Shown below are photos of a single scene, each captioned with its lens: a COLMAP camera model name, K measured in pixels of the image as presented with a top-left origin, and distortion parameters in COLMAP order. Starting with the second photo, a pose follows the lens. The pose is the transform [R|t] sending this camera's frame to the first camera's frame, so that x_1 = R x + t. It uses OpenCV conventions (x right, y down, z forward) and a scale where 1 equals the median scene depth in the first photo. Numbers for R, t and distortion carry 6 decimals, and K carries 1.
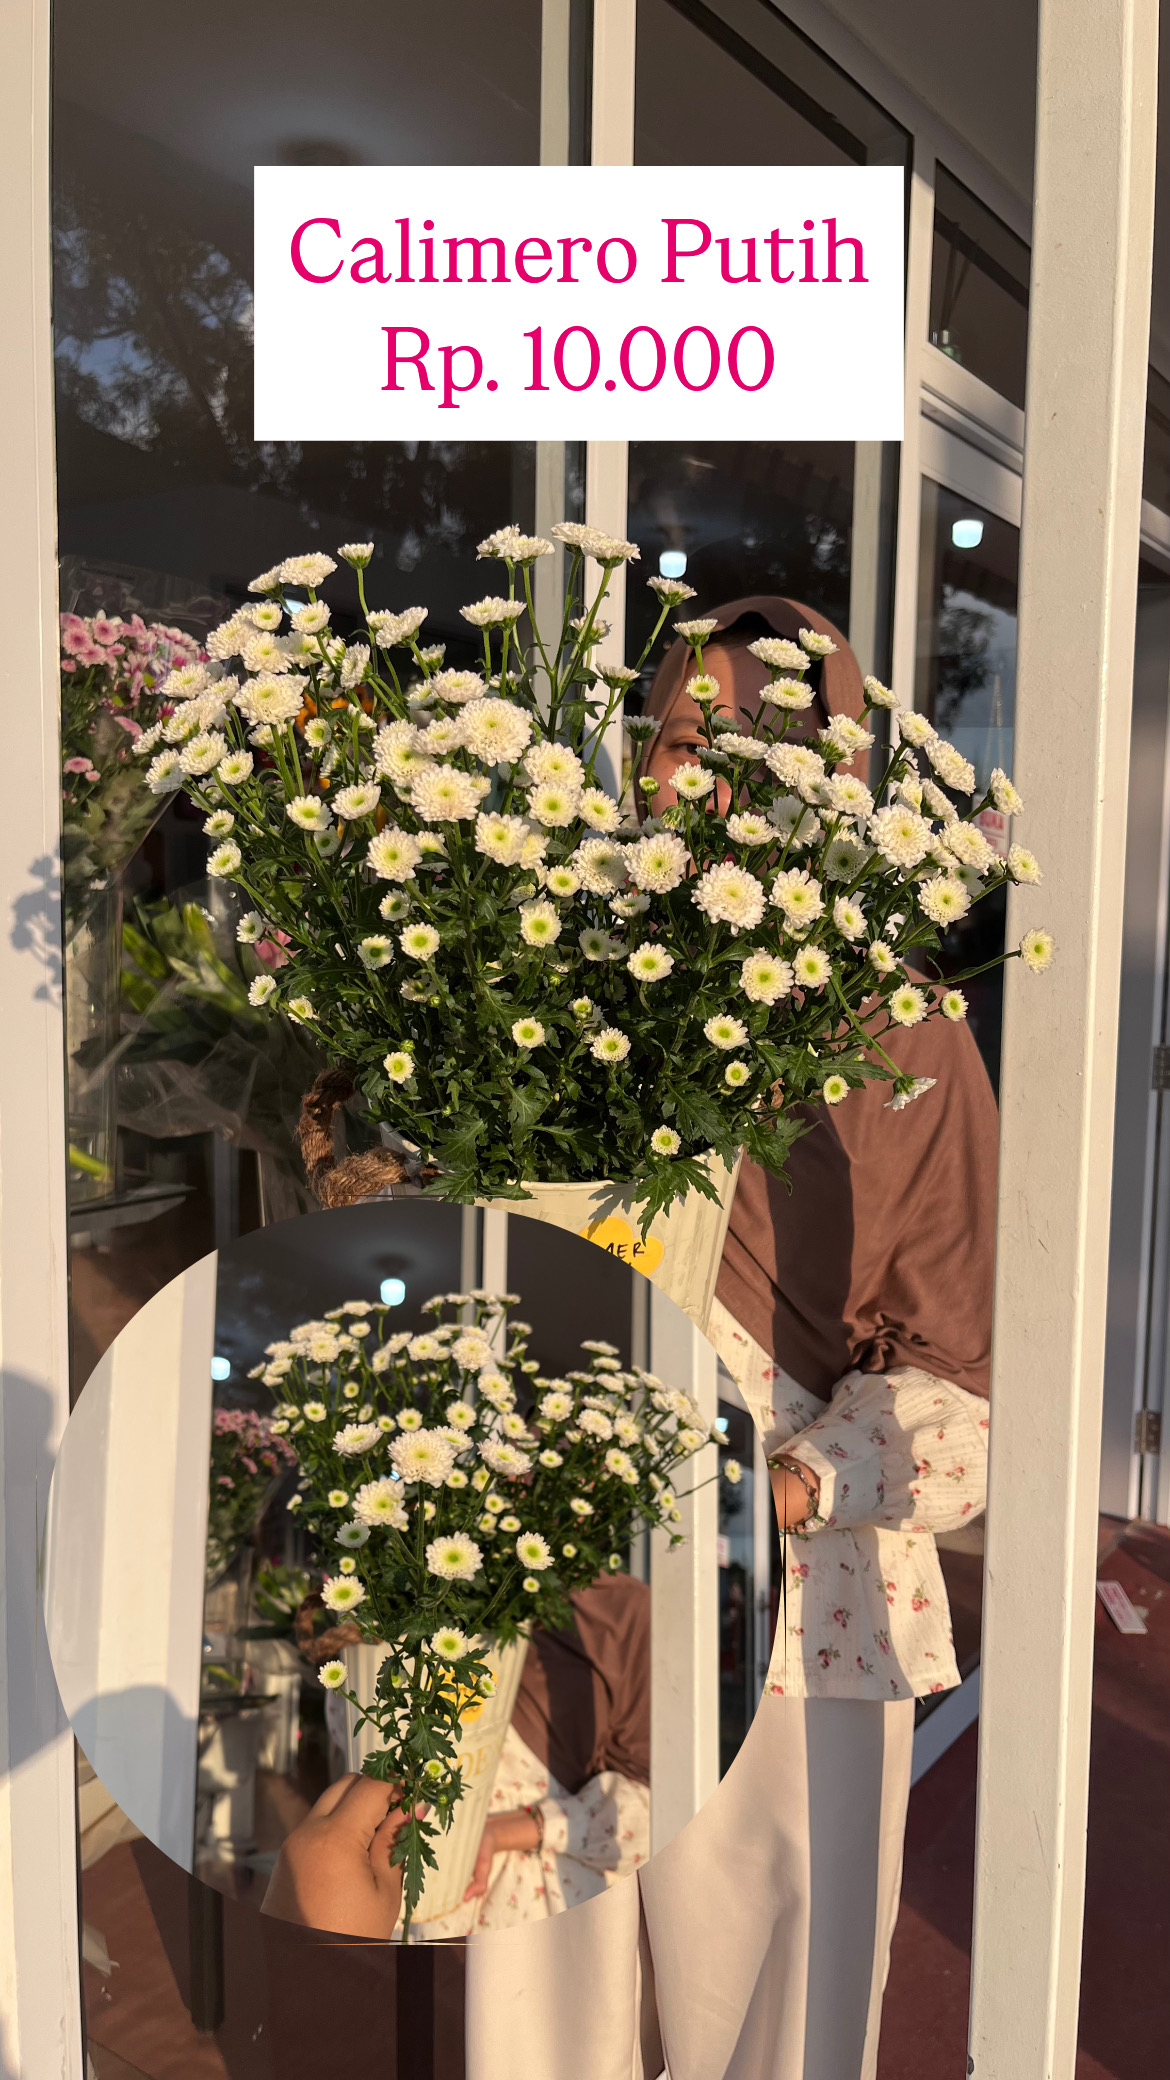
lens RADIAL K [[1693.4, 0, 585.0], [0, 1693.4, 1040.0], [0, 0, 1]] dist [0.101617, 0.000360]
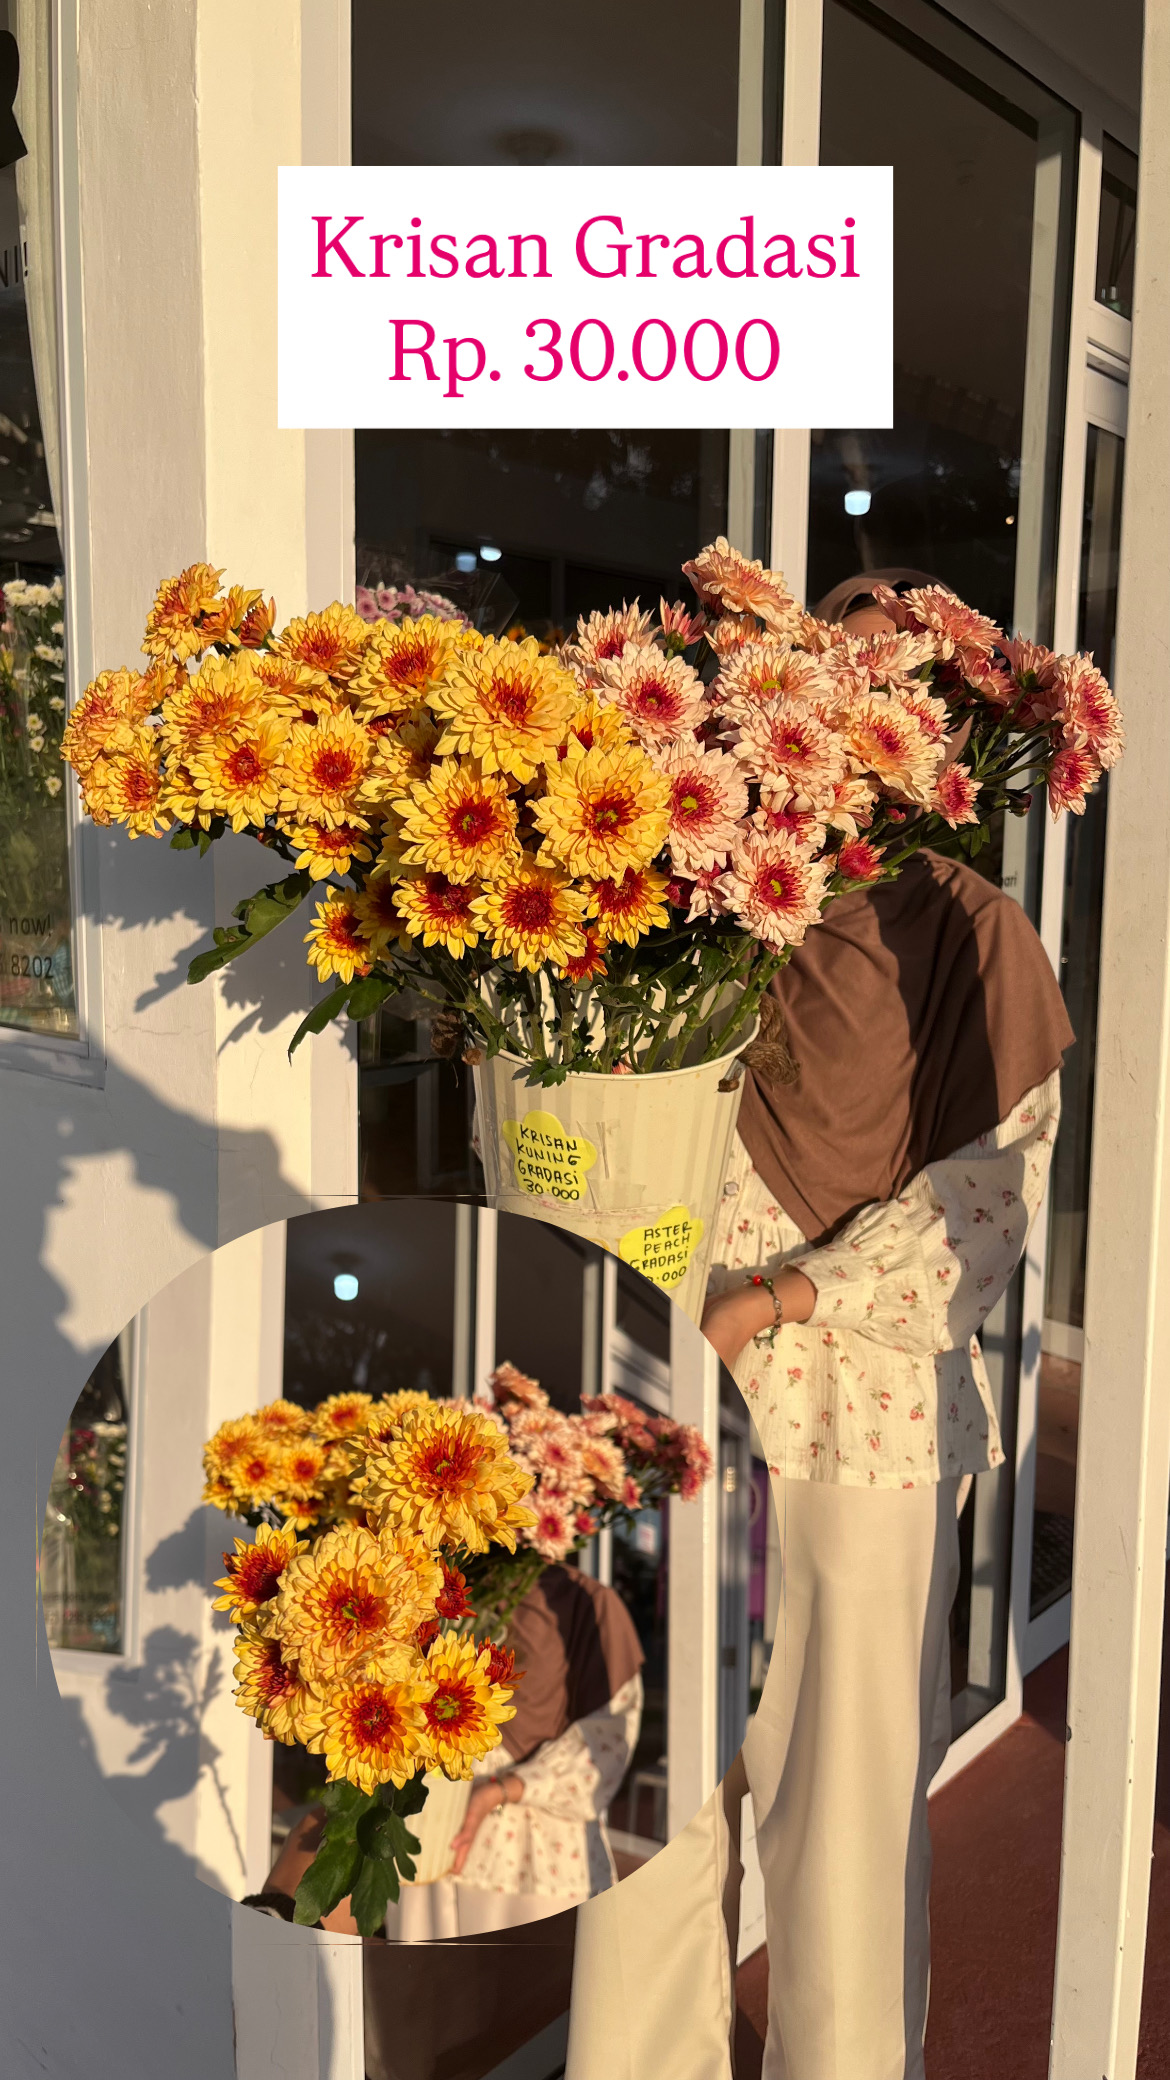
lens RADIAL K [[1693.4, 0, 585.0], [0, 1693.4, 1040.0], [0, 0, 1]] dist [0.101617, 0.000360]
pose [[0.994433, 0.008308, -0.105044, -0.000097], [-0.004649, 0.999375, 0.035029, 0.026890], [0.105269, -0.034345, 0.993850, -0.159750]]
